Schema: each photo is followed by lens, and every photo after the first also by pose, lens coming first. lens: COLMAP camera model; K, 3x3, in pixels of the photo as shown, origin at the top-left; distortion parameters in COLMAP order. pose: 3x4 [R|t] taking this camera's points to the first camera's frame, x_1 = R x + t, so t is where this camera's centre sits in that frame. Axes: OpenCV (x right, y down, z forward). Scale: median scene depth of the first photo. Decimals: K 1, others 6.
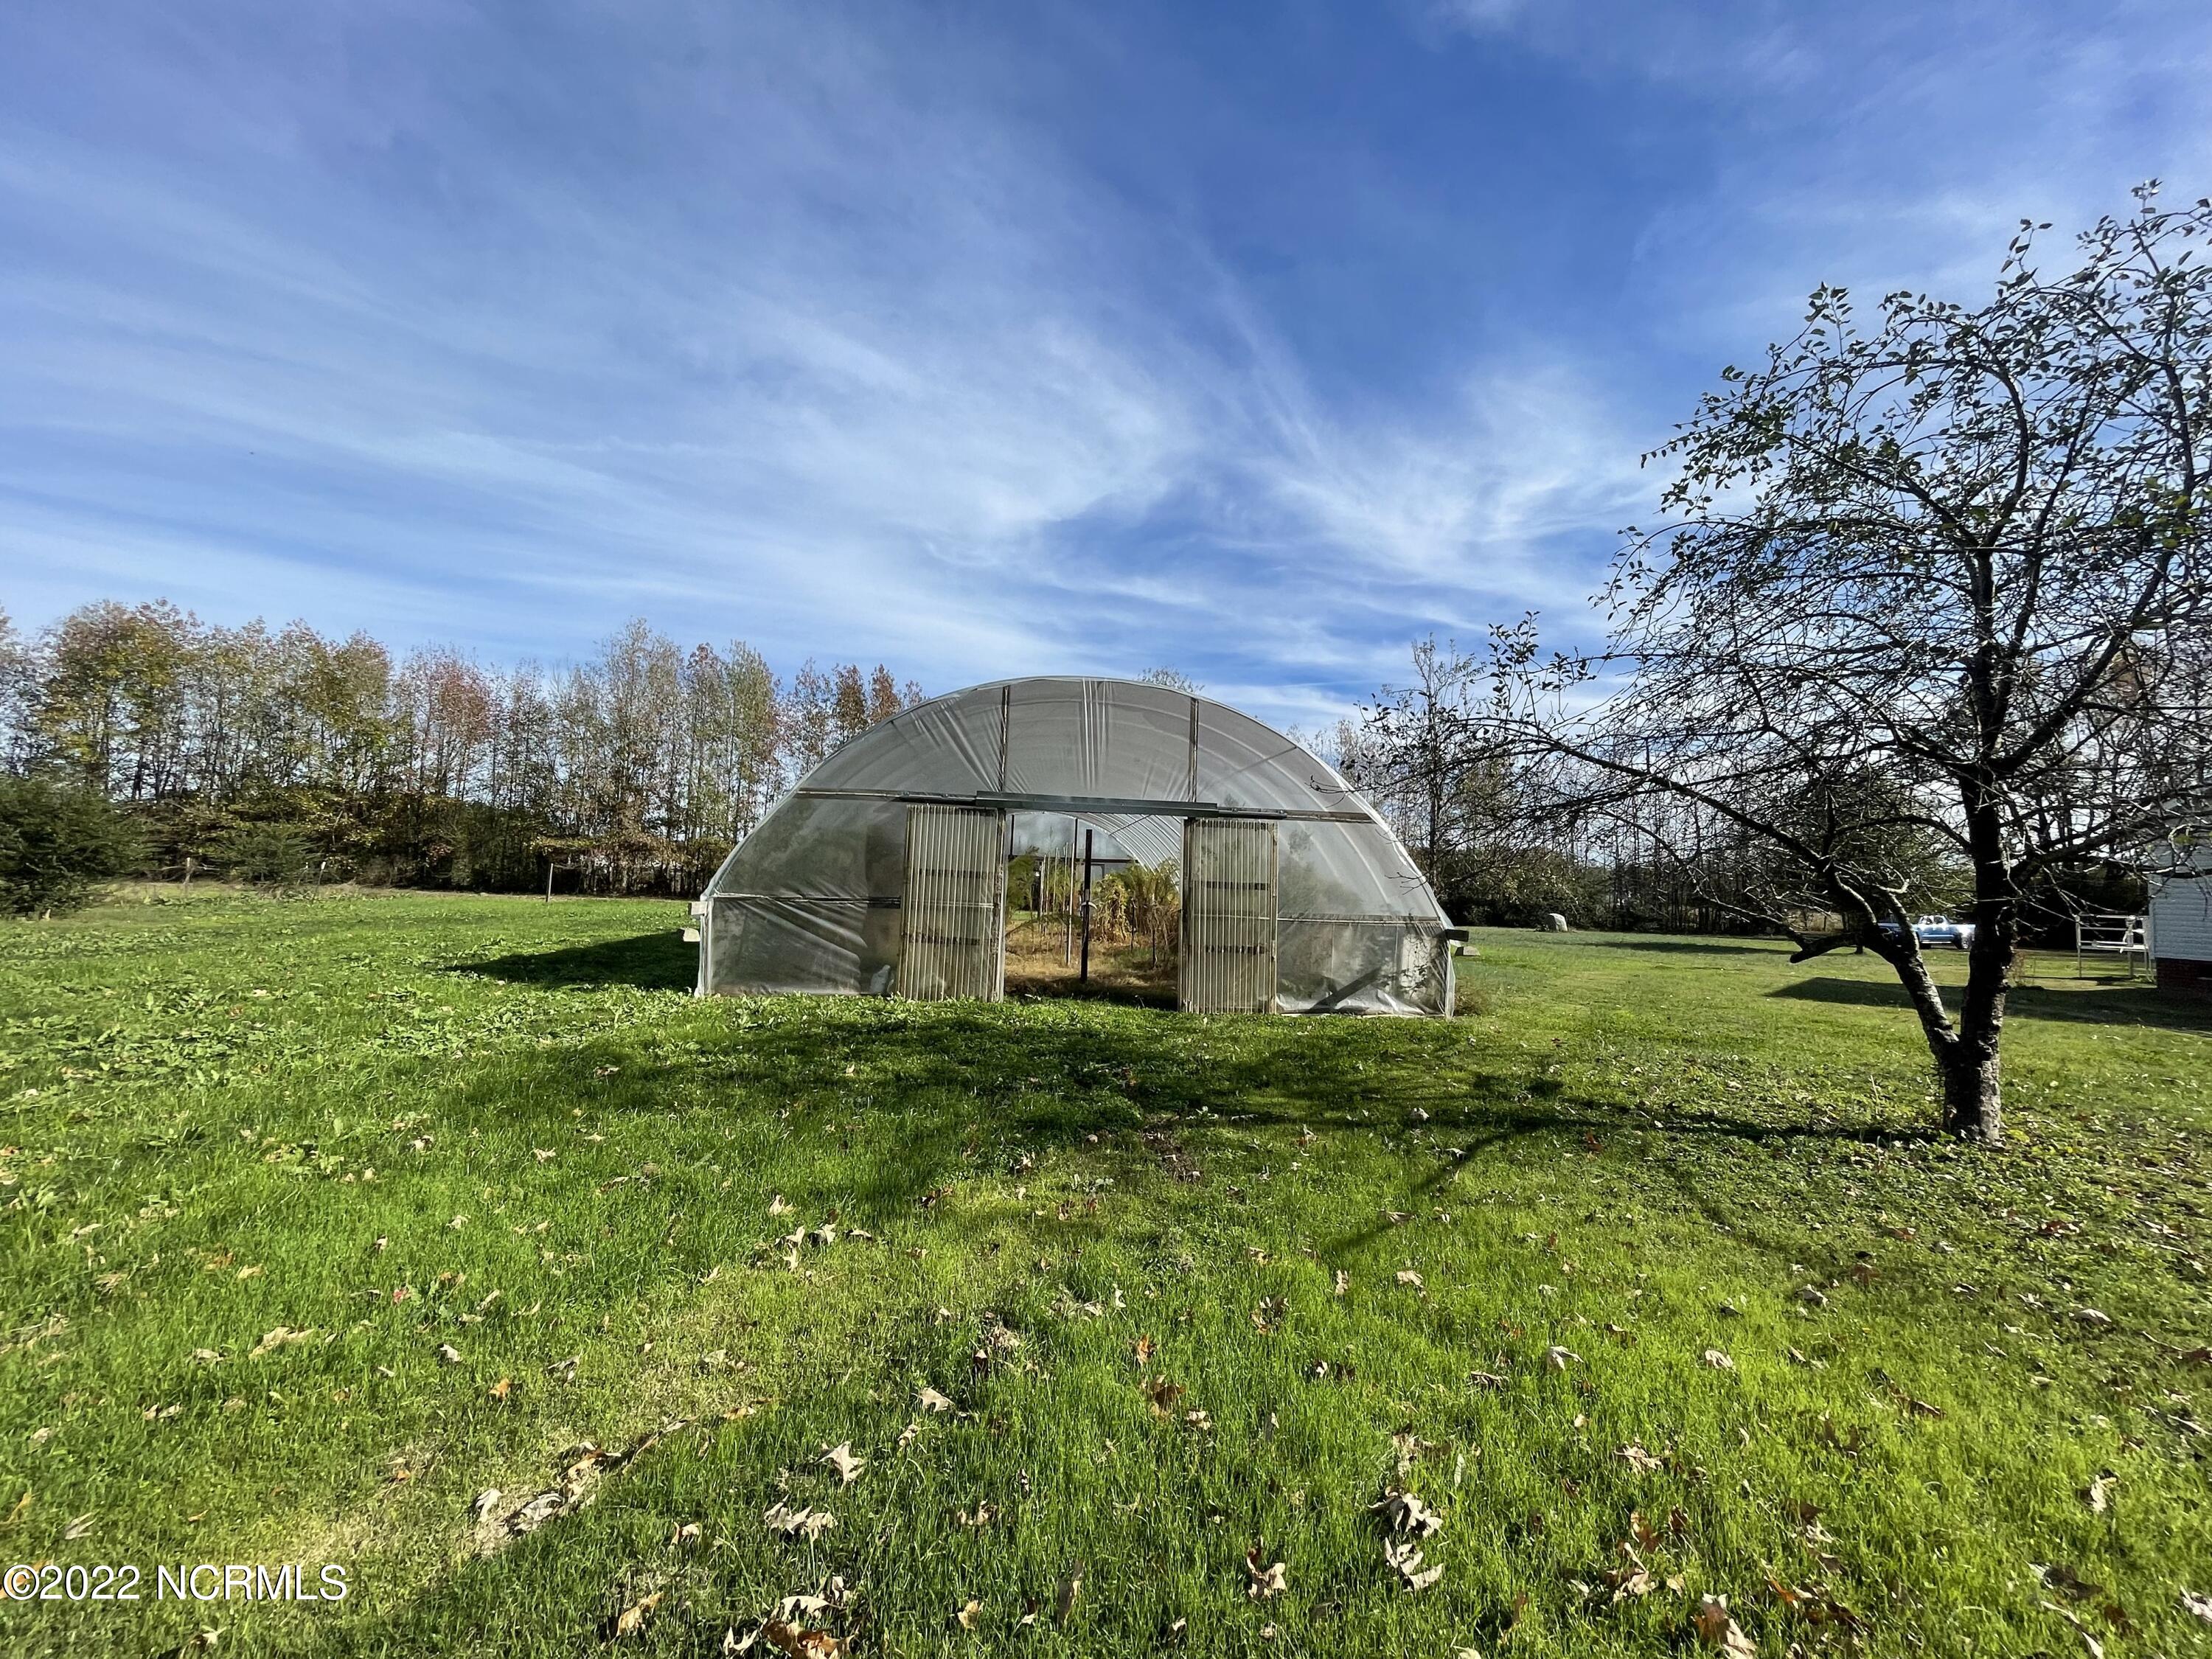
lens RADIAL K [[920.9, 0, 1100.3], [0, 920.9, 797.9], [0, 0, 1]] dist [-0.036697, 0.019506]
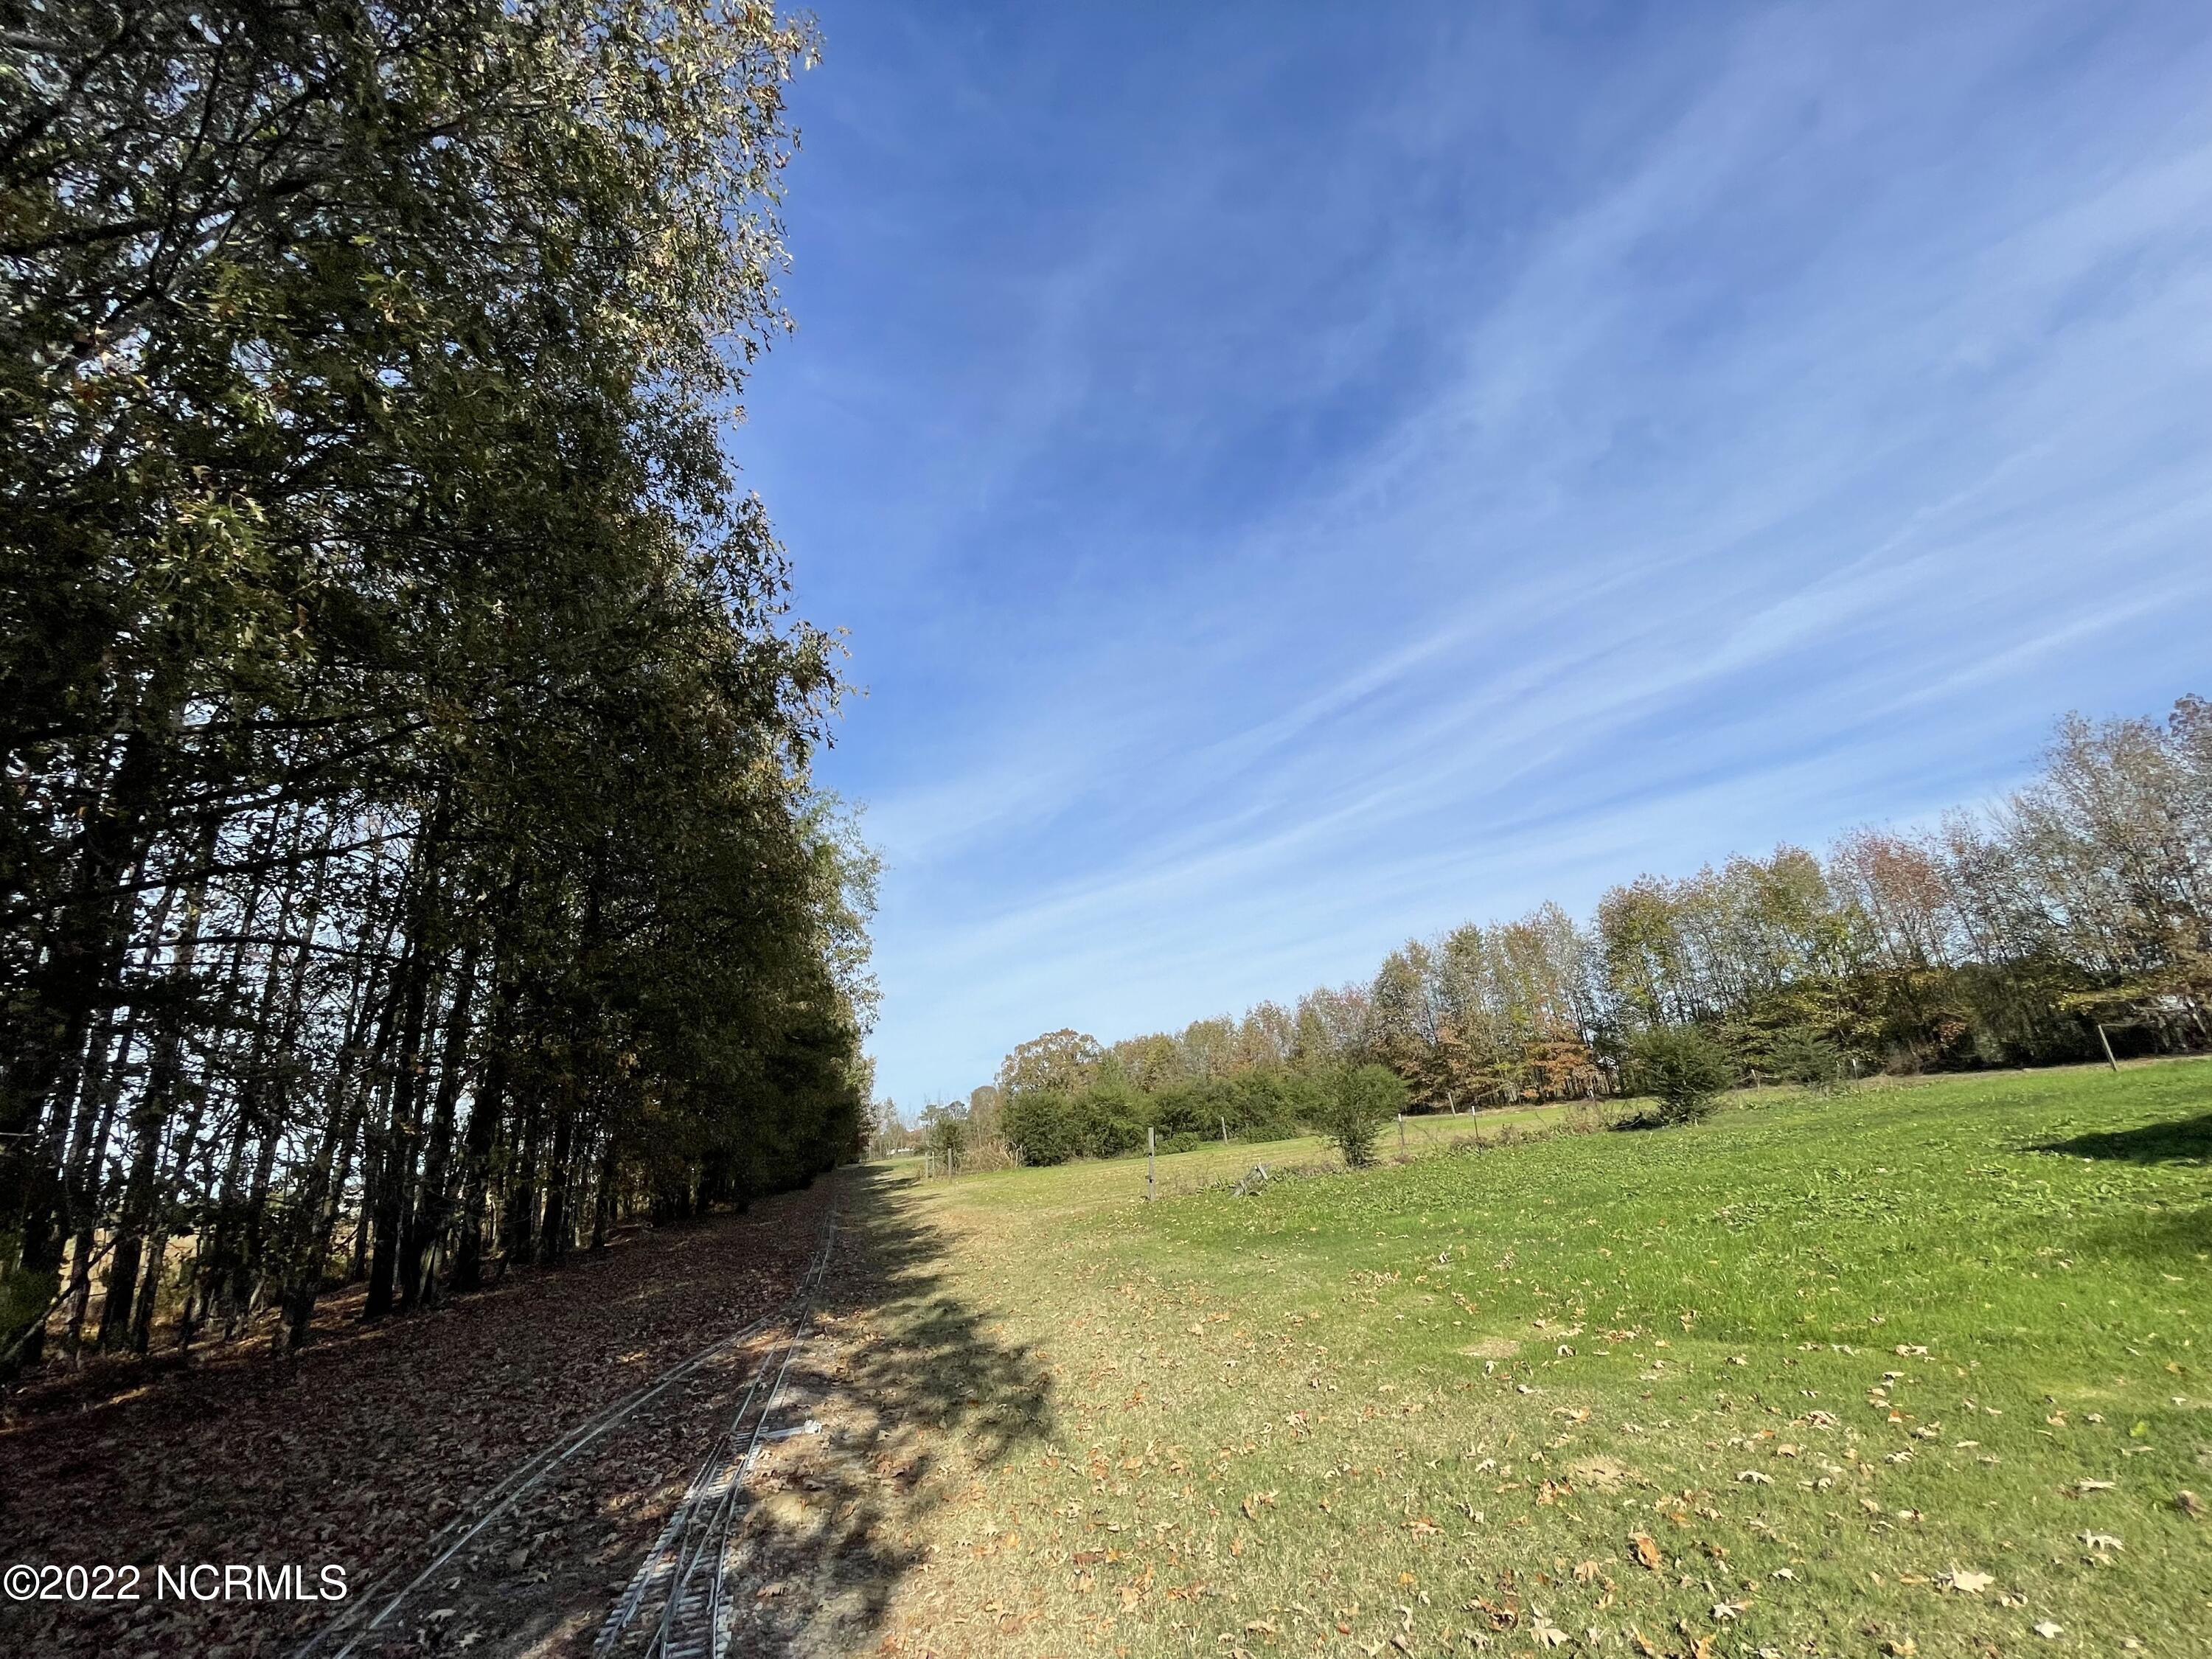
lens RADIAL K [[900.5, 0, 1106.0], [0, 900.5, 829.5], [0, 0, 1]] dist [-0.000553, -0.000131]
pose [[0.189441, -0.355880, -0.915129, 0.074976], [0.198859, 0.926598, -0.319174, -0.016451], [0.961544, -0.121517, 0.246305, -0.106295]]
